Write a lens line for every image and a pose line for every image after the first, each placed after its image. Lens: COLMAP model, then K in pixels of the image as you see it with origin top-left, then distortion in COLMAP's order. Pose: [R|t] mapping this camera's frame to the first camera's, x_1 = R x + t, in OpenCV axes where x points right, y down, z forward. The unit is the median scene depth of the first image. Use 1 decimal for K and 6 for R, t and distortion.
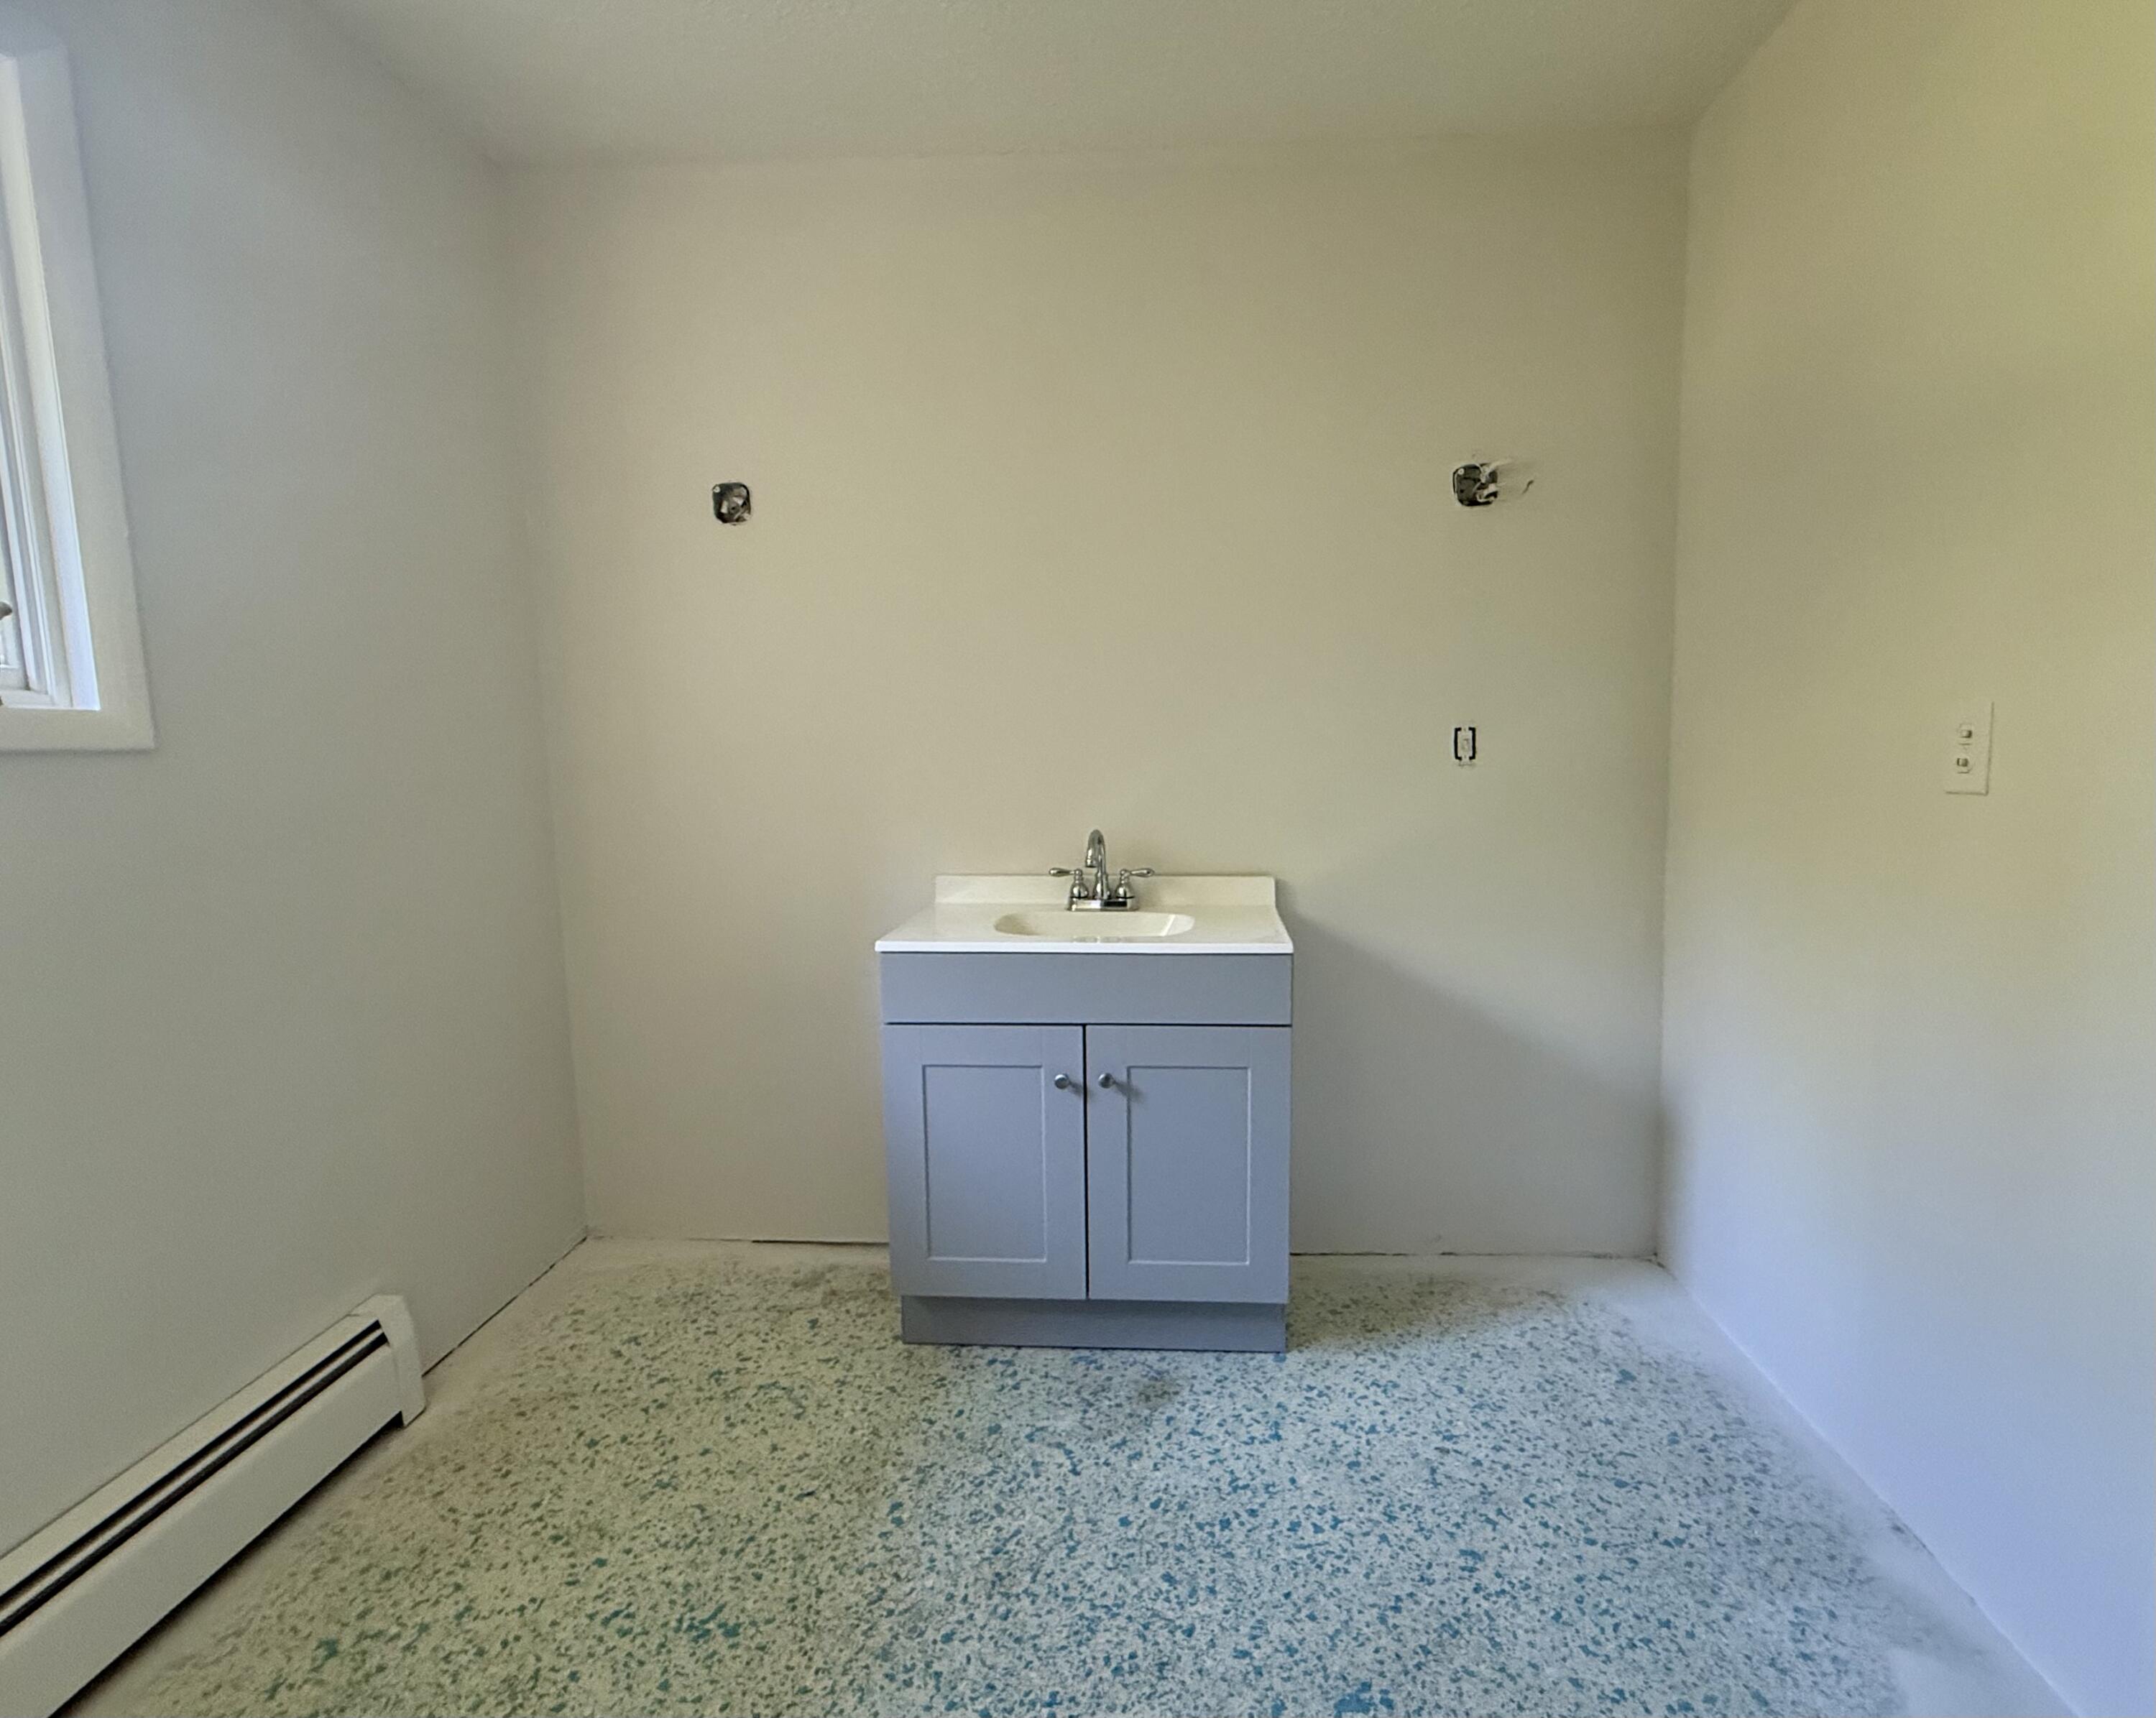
lens RADIAL K [[1047.9, 0, 1078.0], [0, 1047.9, 859.0], [0, 0, 1]] dist [-0.000186, -0.000119]
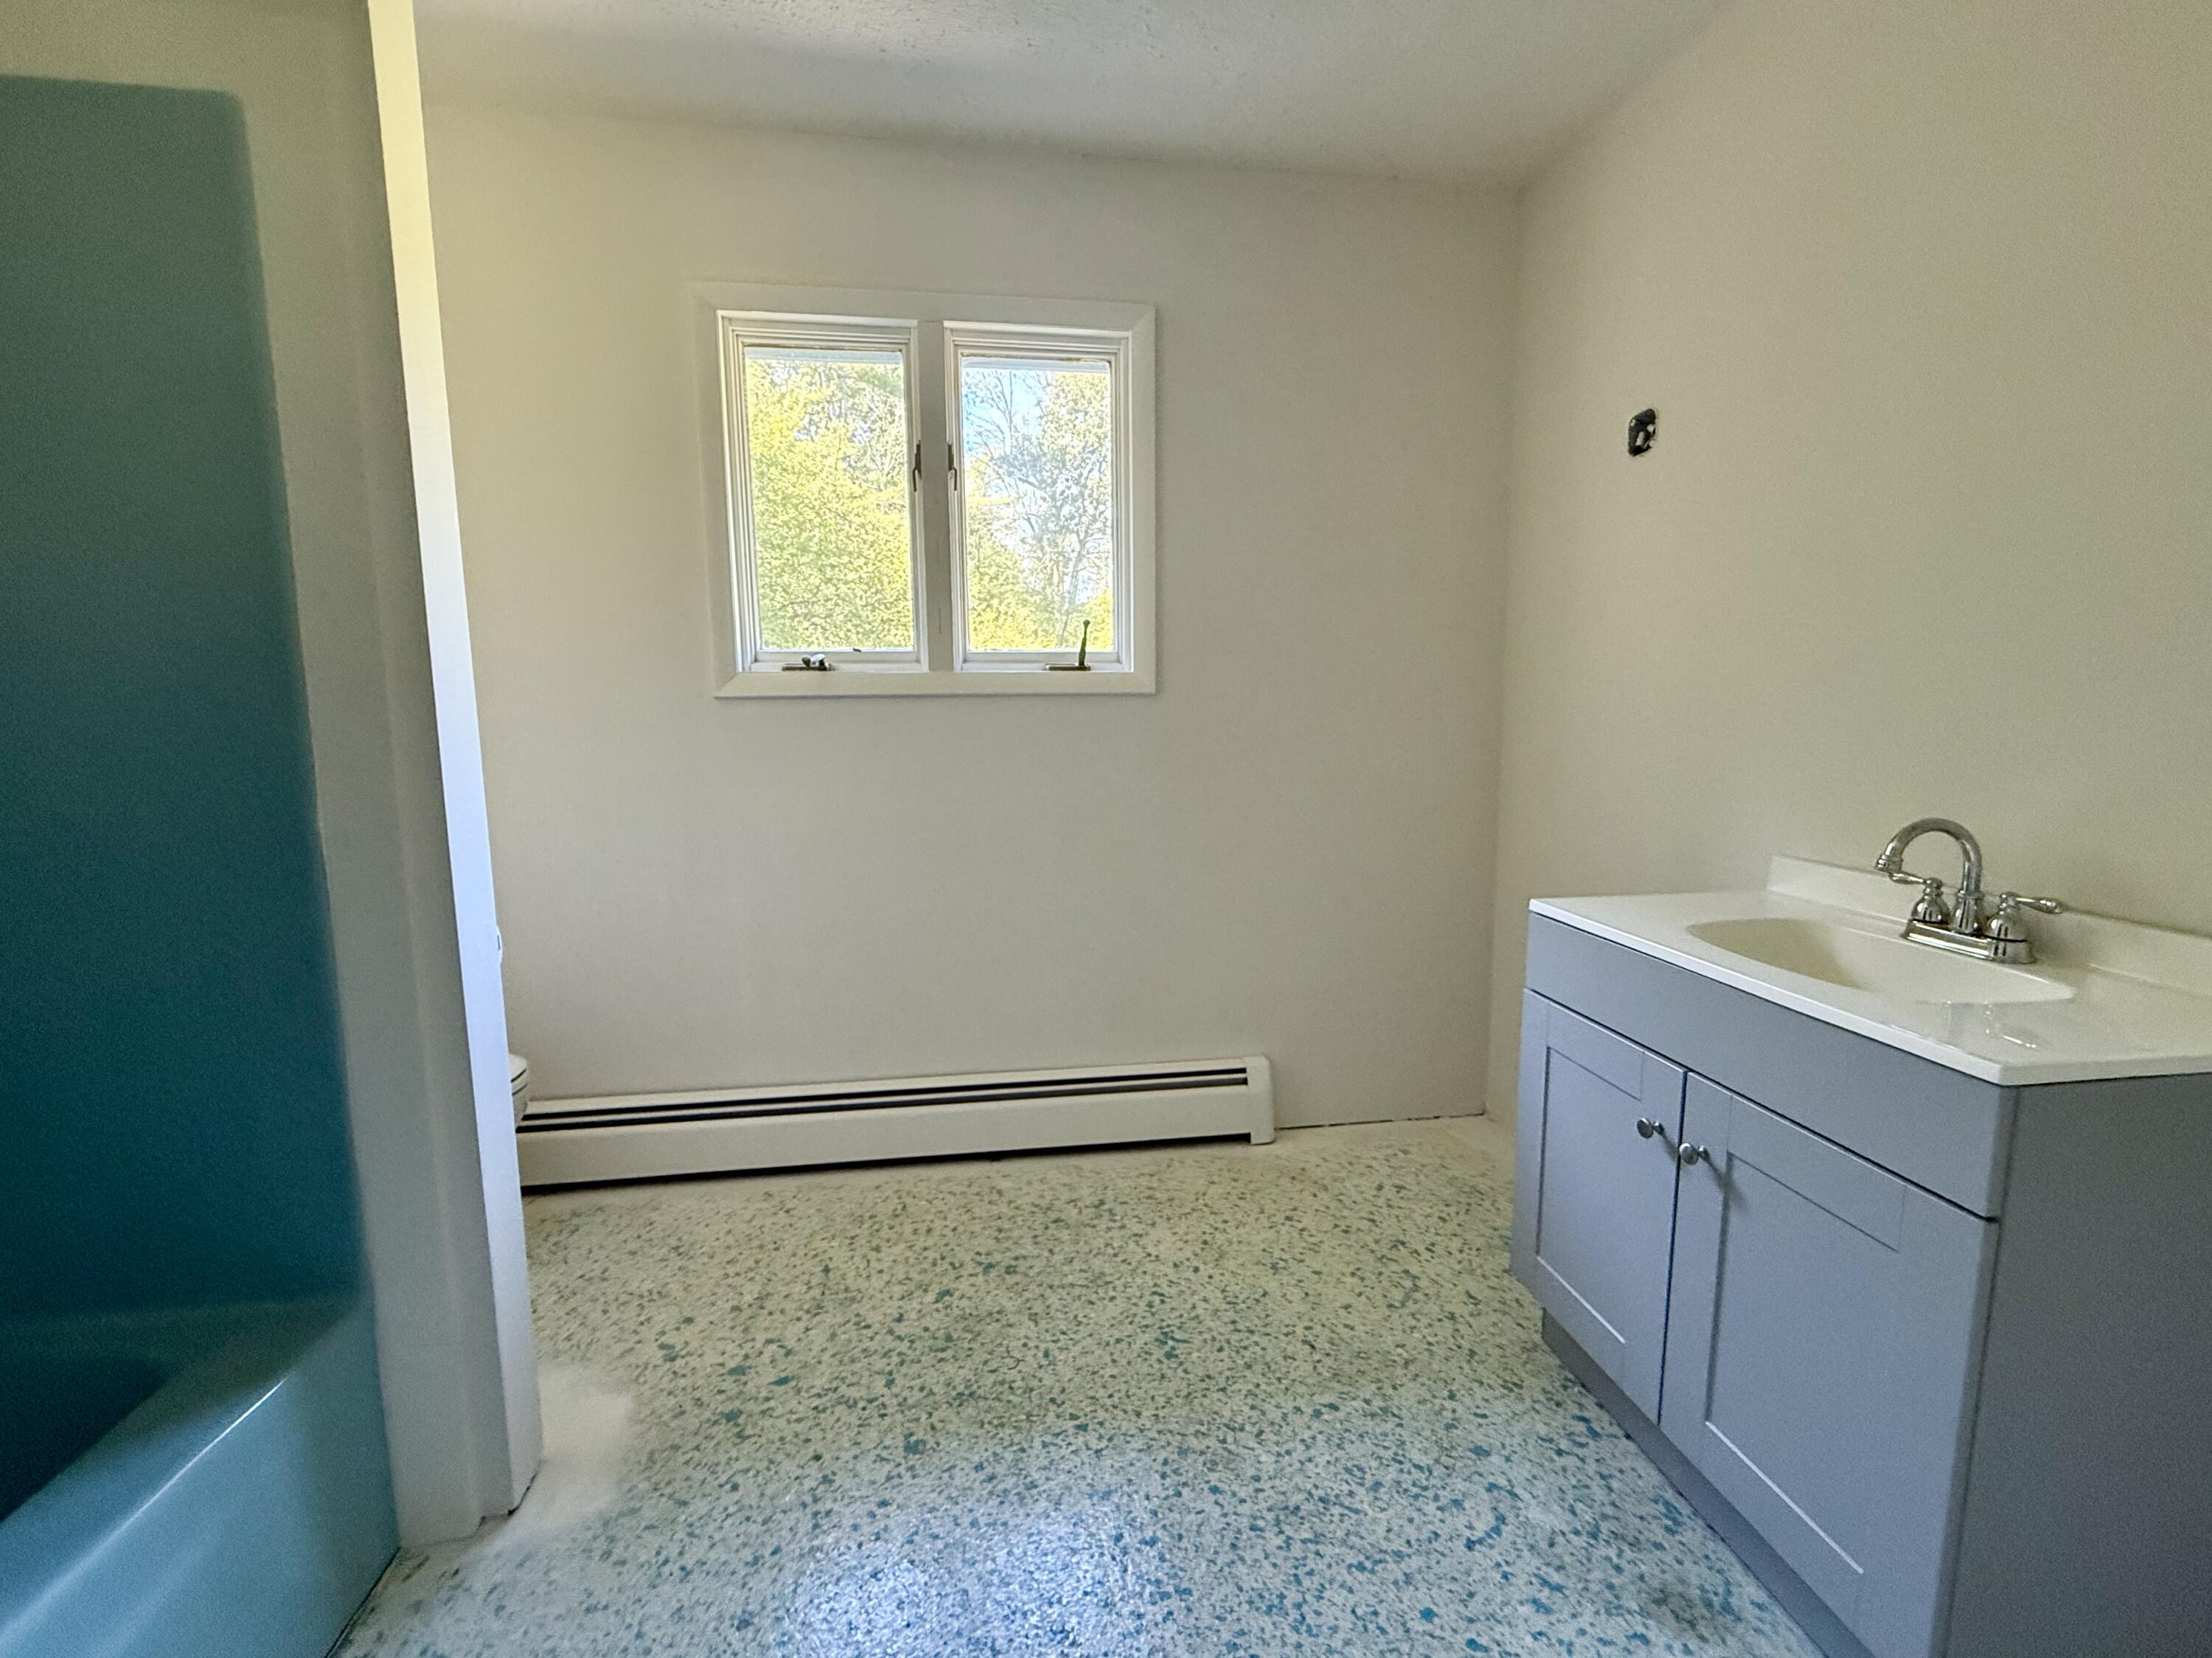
lens RADIAL K [[910.0, 0, 1106.0], [0, 910.0, 829.0], [0, 0, 1]] dist [-0.000711, -0.000333]
pose [[0.222246, 0.138958, -0.965038, 0.600564], [-0.102088, 0.987667, 0.118705, -0.048930], [0.969631, 0.072137, 0.233691, 0.532221]]
